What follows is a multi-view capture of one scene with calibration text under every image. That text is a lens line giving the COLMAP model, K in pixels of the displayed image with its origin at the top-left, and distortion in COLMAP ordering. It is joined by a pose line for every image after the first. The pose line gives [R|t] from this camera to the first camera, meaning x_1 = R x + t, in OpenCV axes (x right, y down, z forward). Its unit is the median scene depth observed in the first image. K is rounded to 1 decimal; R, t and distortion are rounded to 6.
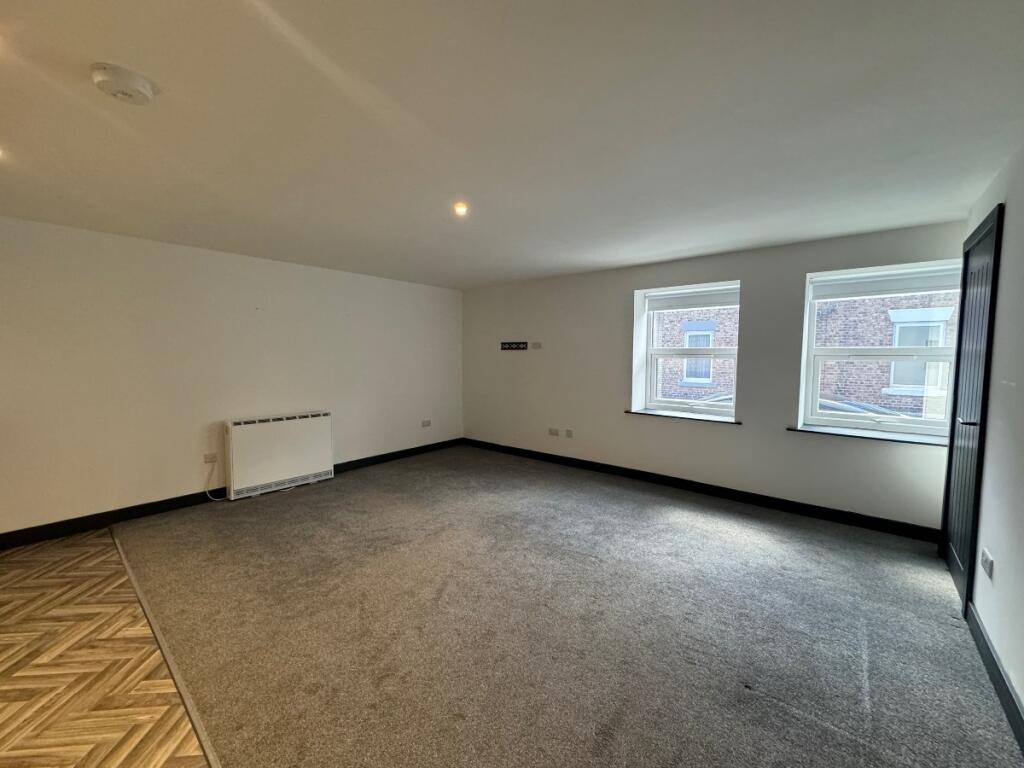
lens RADIAL K [[408.3, 0, 503.3], [0, 408.3, 382.2], [0, 0, 1]] dist [0.007873, -0.000728]
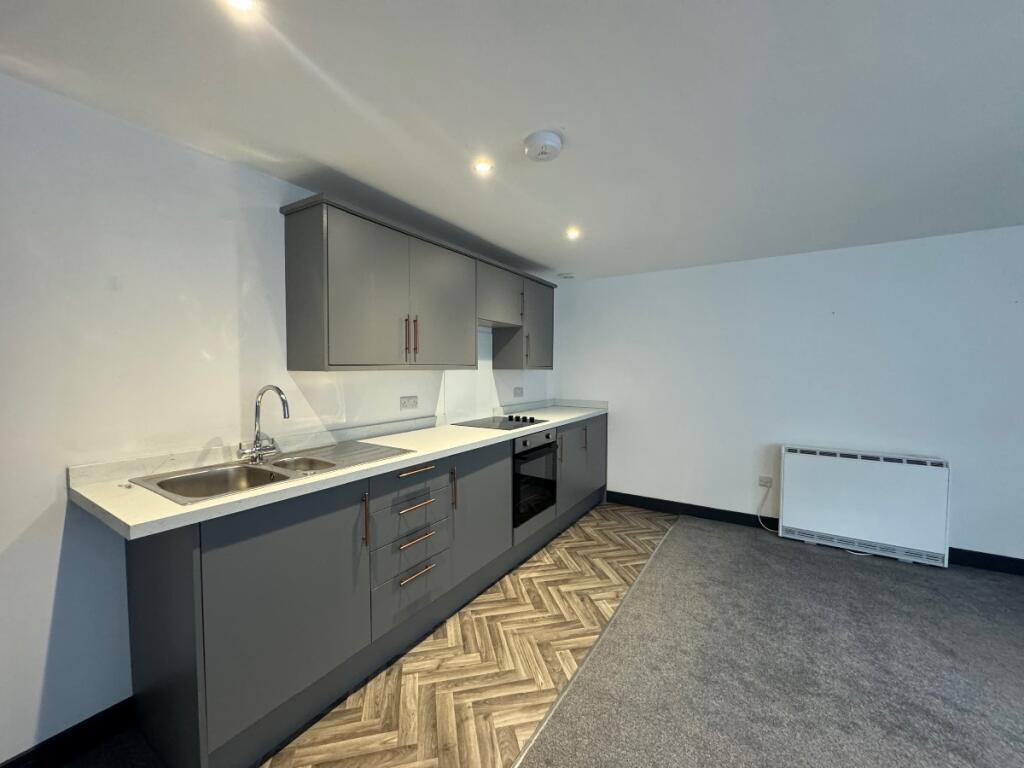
lens RADIAL K [[408.3, 0, 517.8], [0, 408.3, 386.1], [0, 0, 1]] dist [0.007873, -0.000728]
pose [[0.160782, 0.037594, -0.986274, 0.142385], [-0.066278, 0.997430, 0.027214, -0.026526], [0.984762, 0.060993, 0.162860, 0.416024]]
